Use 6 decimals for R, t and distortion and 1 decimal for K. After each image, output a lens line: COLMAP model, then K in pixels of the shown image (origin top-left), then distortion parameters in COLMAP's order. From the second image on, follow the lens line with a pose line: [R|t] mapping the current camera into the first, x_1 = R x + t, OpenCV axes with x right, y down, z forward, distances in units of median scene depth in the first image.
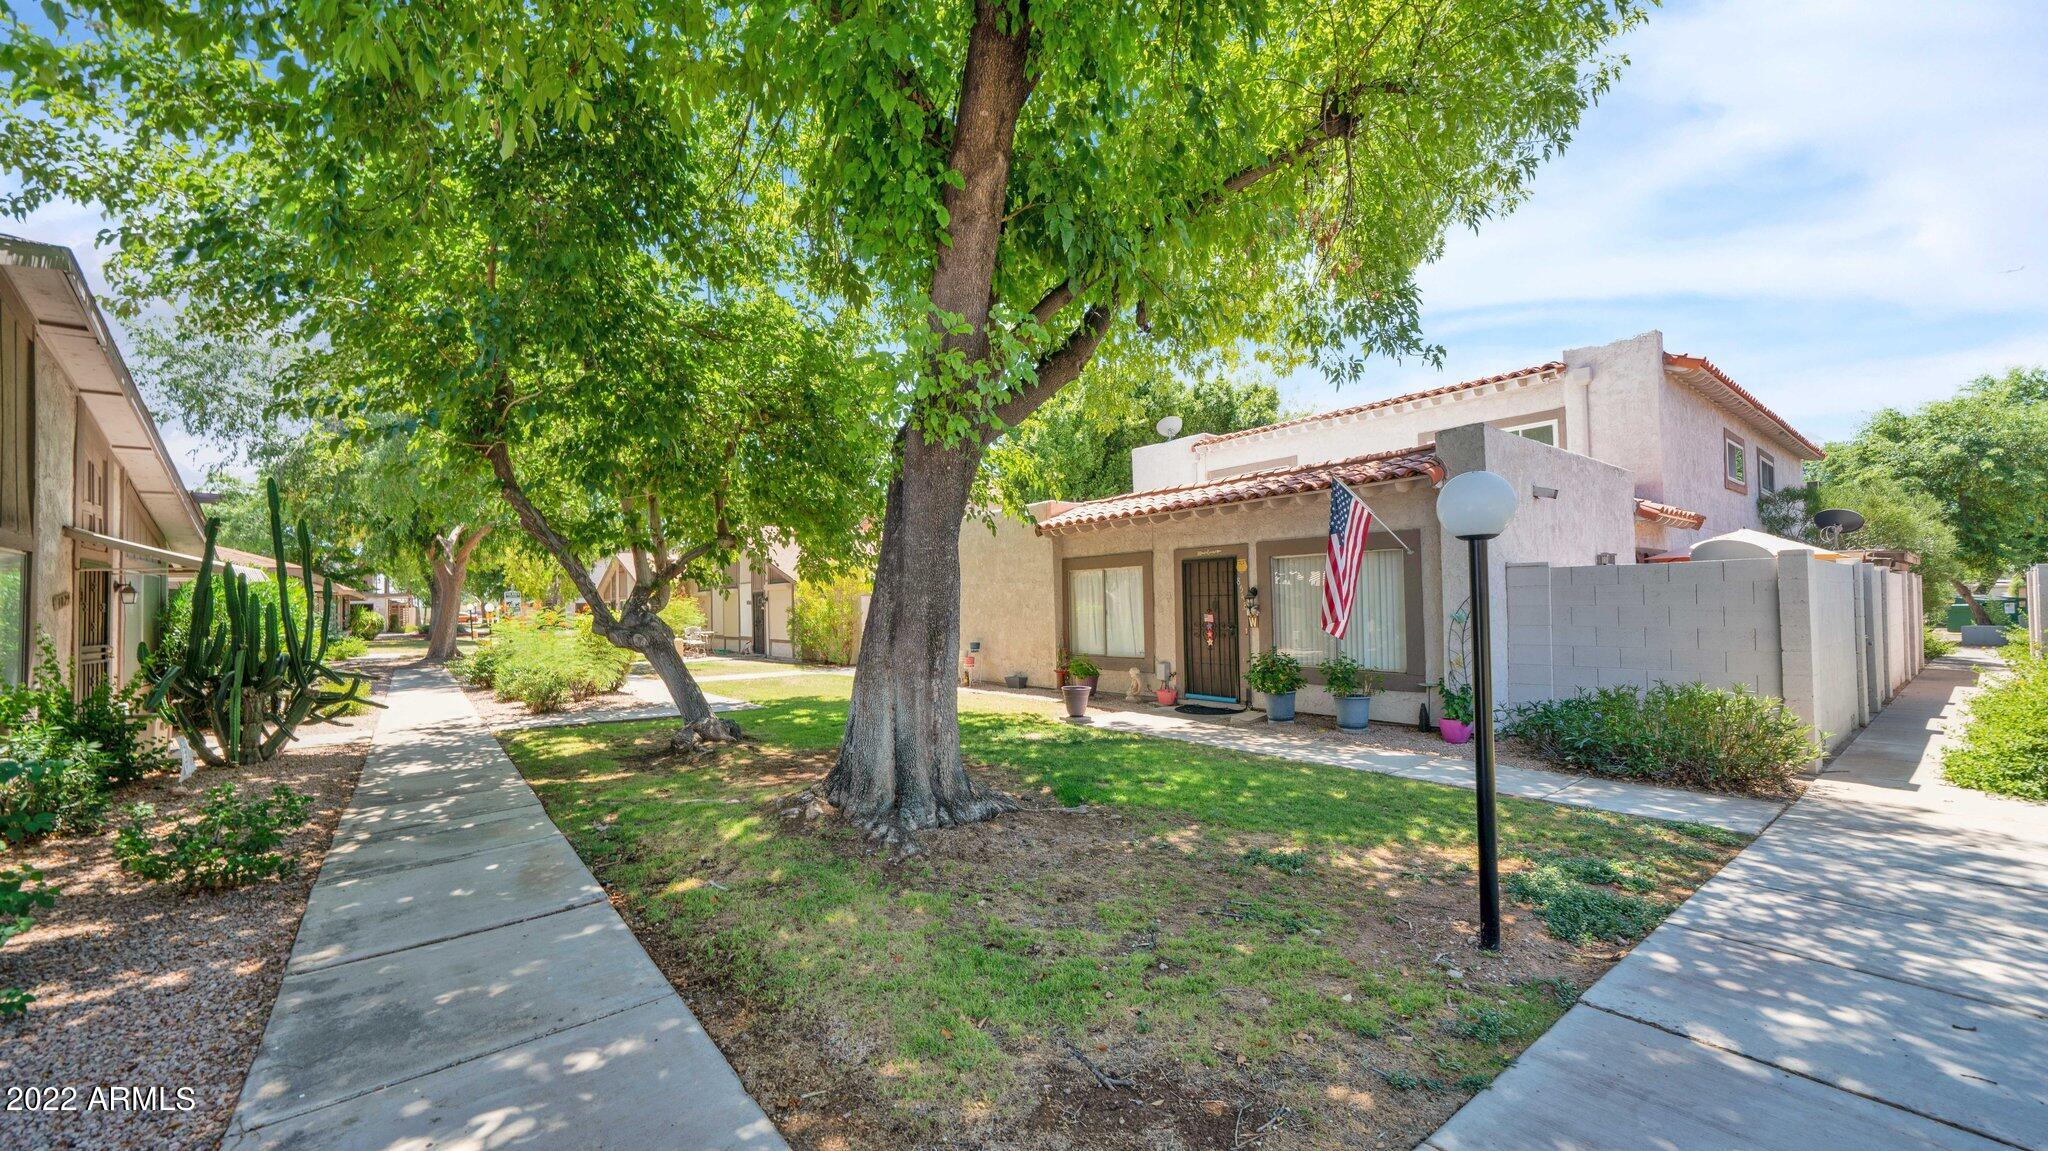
lens RADIAL K [[777.4, 0, 1008.4], [0, 777.4, 589.3], [0, 0, 1]] dist [-0.010328, -0.000456]
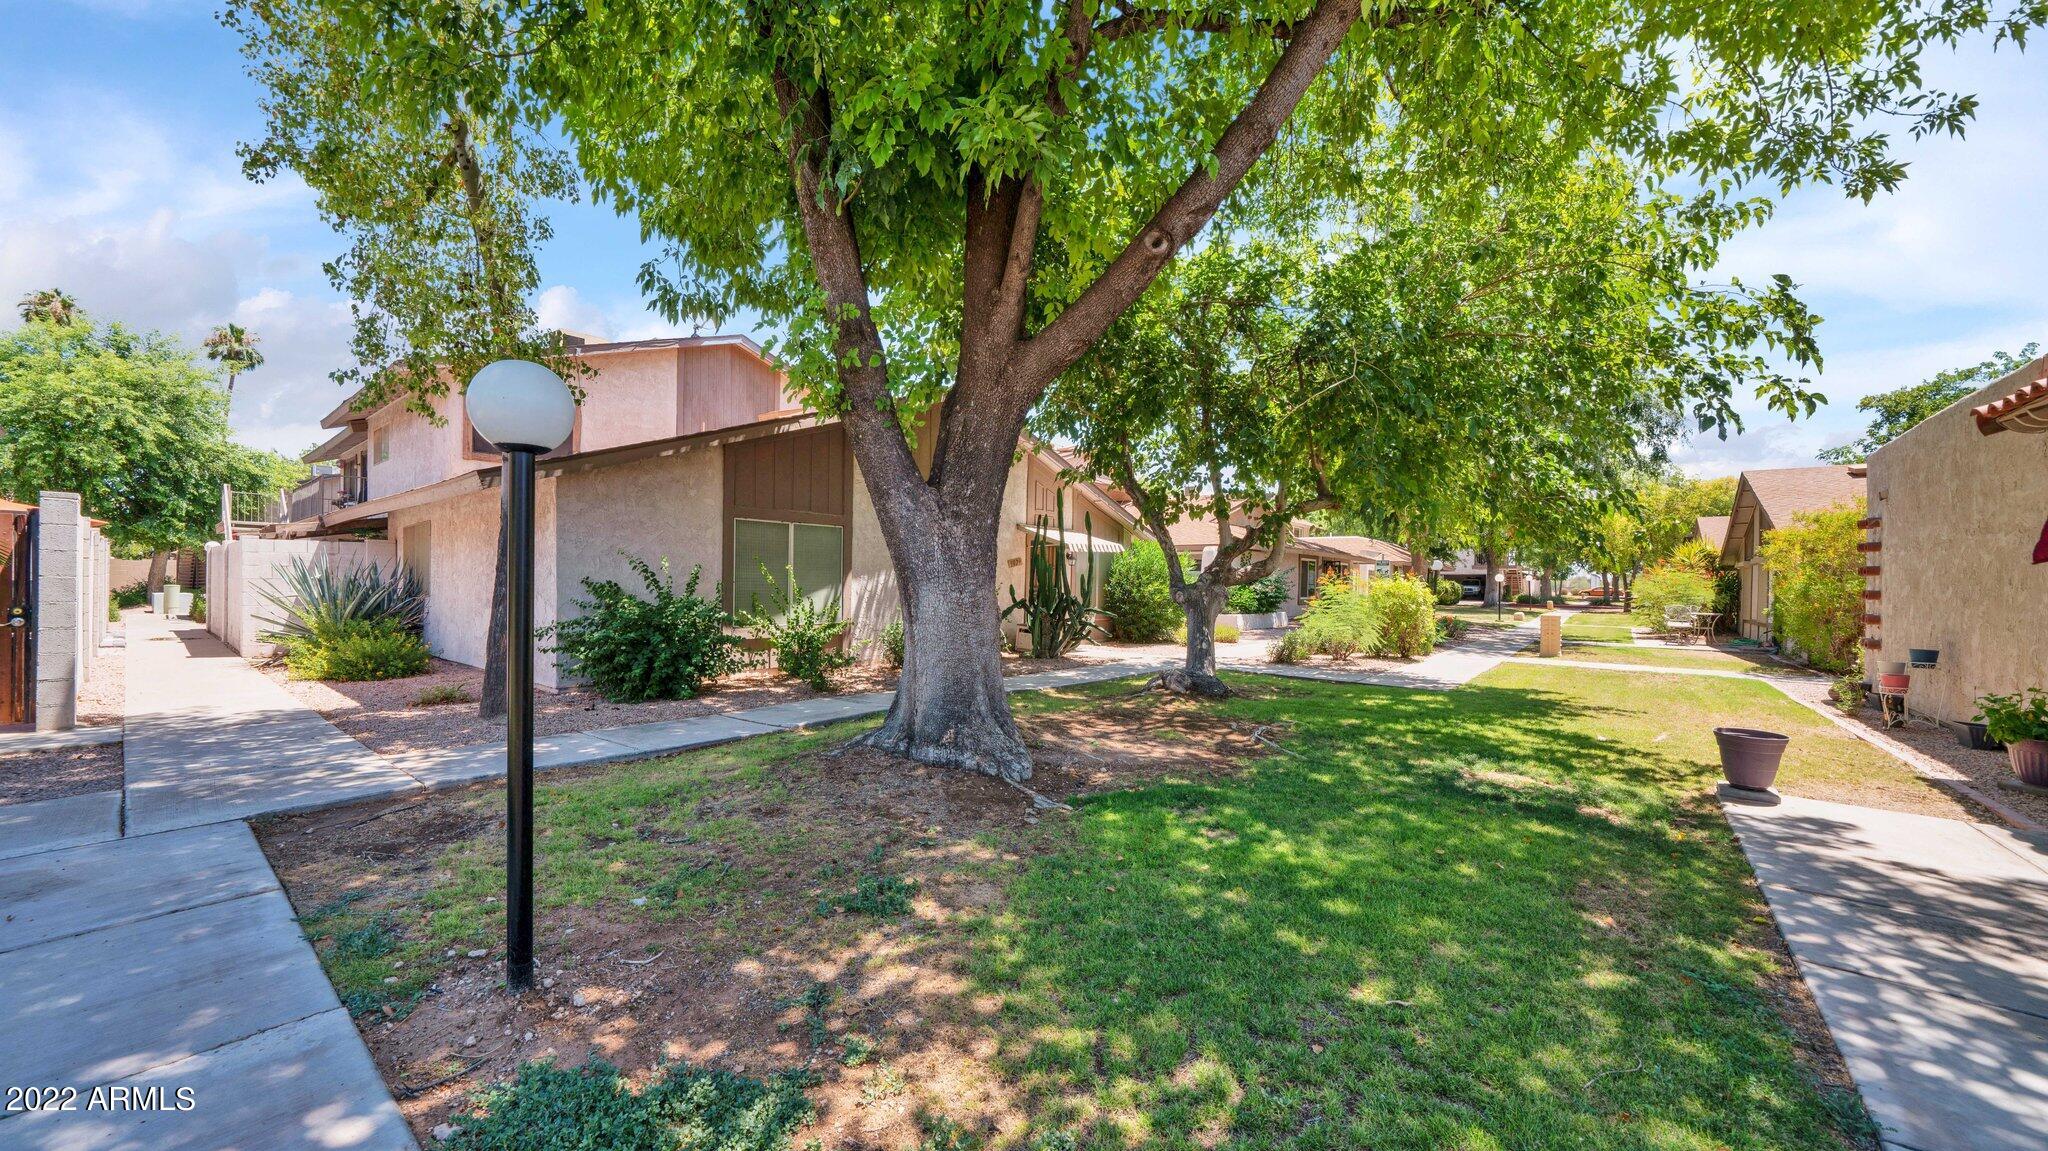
lens RADIAL K [[777.4, 0, 1008.4], [0, 777.4, 589.3], [0, 0, 1]] dist [-0.010328, -0.000456]
pose [[0.205453, 0.027914, -0.978269, 1.014046], [0.001504, 0.999583, 0.028839, 0.040433], [0.978666, -0.007396, 0.205325, 0.924542]]
